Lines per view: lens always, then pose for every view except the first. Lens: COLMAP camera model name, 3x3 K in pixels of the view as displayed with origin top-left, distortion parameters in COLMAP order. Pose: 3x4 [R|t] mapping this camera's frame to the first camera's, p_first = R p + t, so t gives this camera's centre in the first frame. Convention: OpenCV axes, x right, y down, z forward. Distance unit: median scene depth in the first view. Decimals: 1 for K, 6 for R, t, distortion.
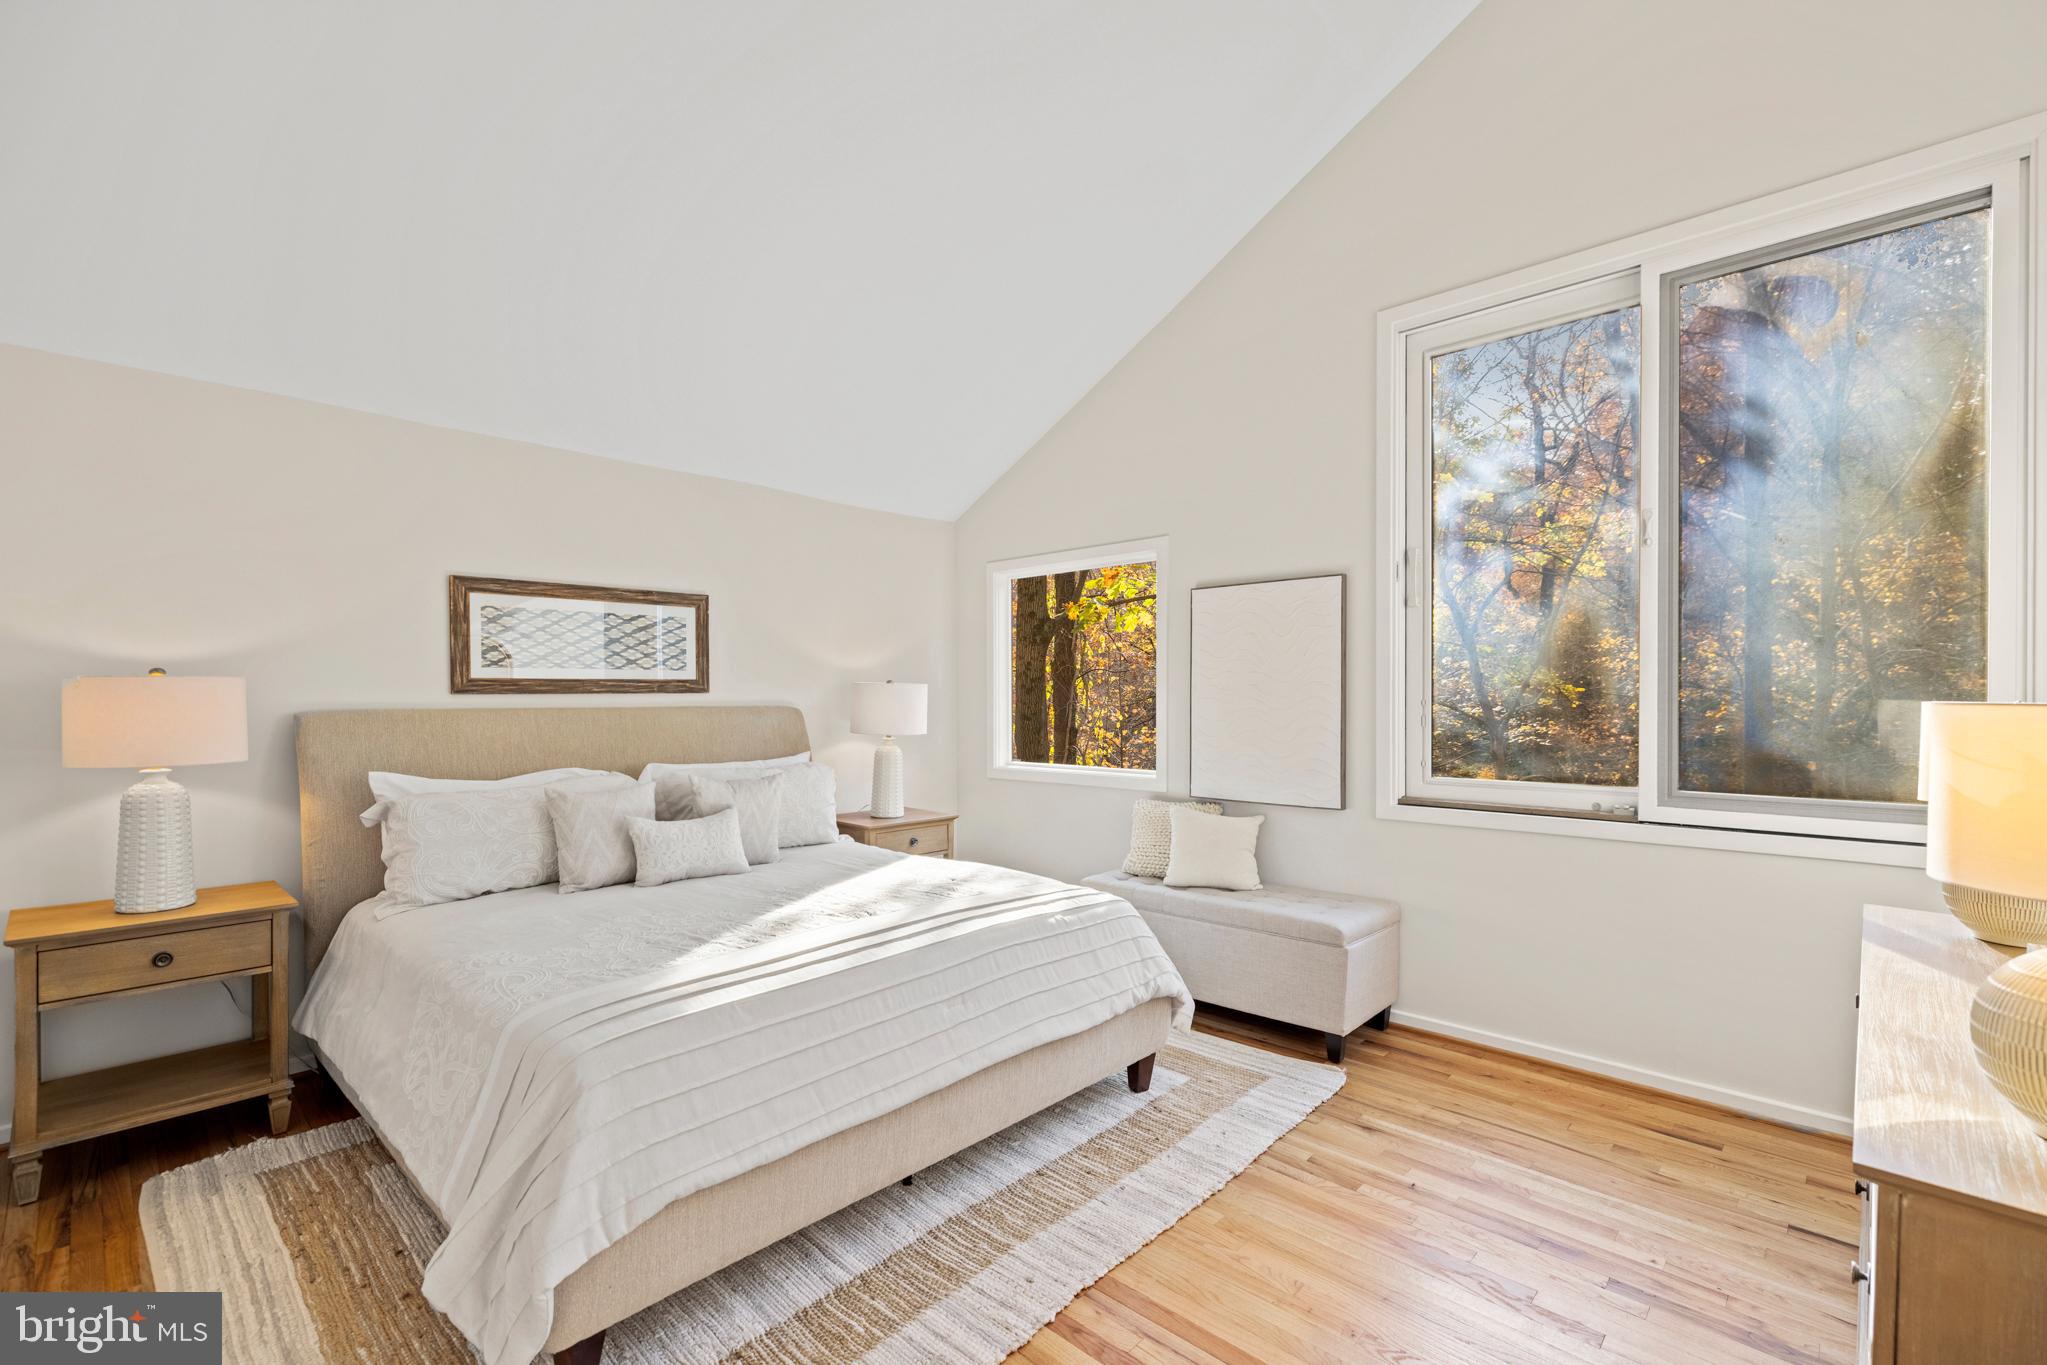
lens RADIAL K [[878.8, 0, 1028.6], [0, 878.8, 714.6], [0, 0, 1]] dist [-0.000705, 0.000111]
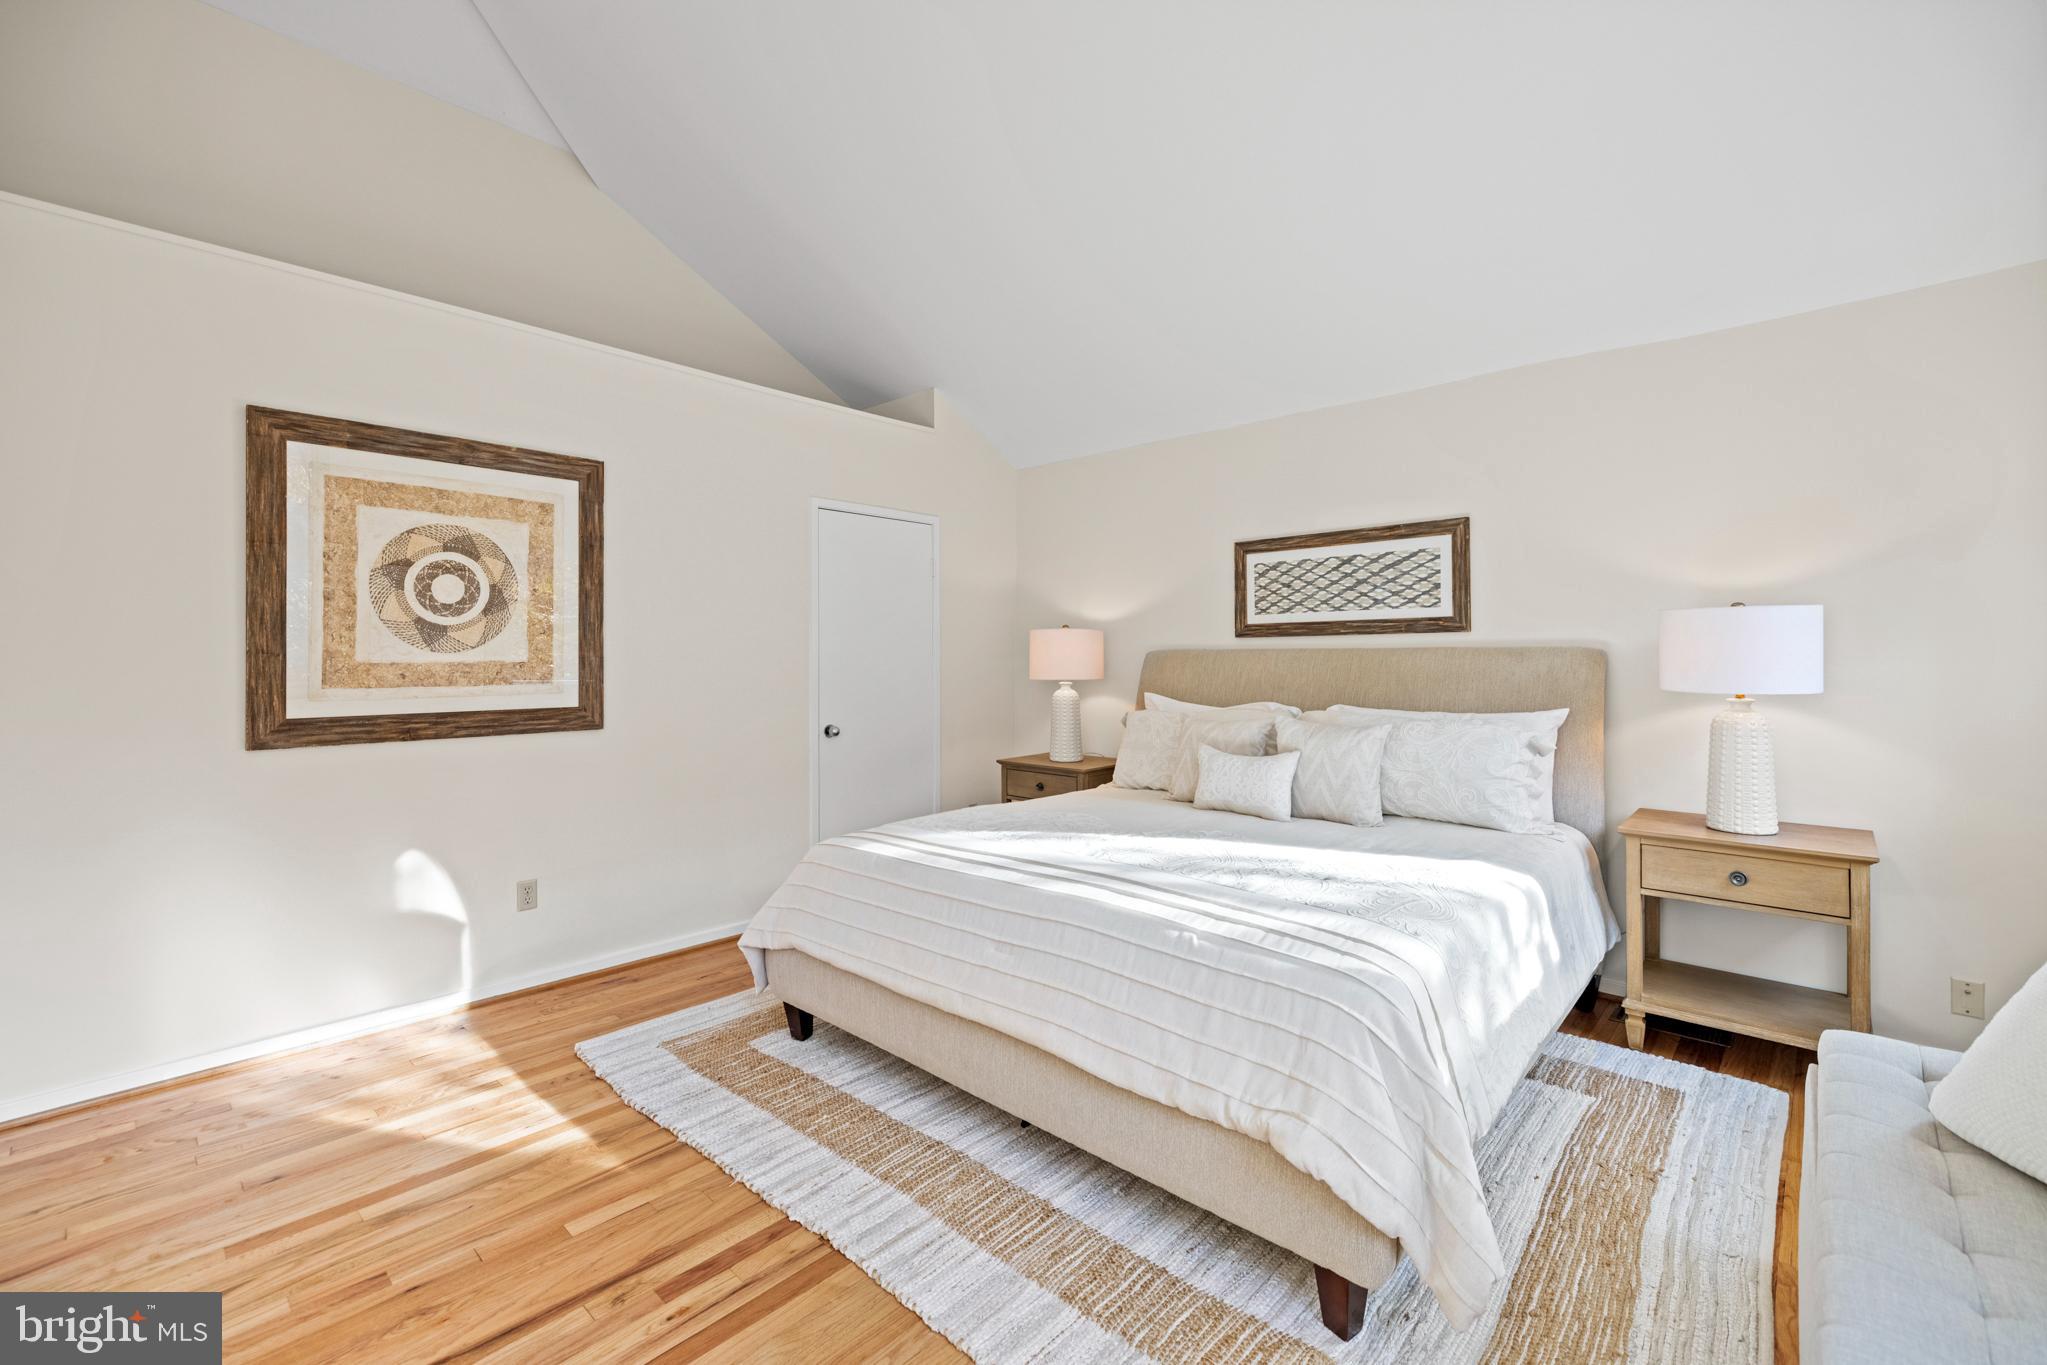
lens RADIAL K [[878.8, 0, 1020.3], [0, 878.8, 641.9], [0, 0, 1]] dist [-0.000705, 0.000111]
pose [[0.004809, -0.014743, -0.999880, 0.550803], [-0.016687, 0.999751, -0.014821, 0.006107], [0.999849, 0.016756, 0.004562, 0.637542]]
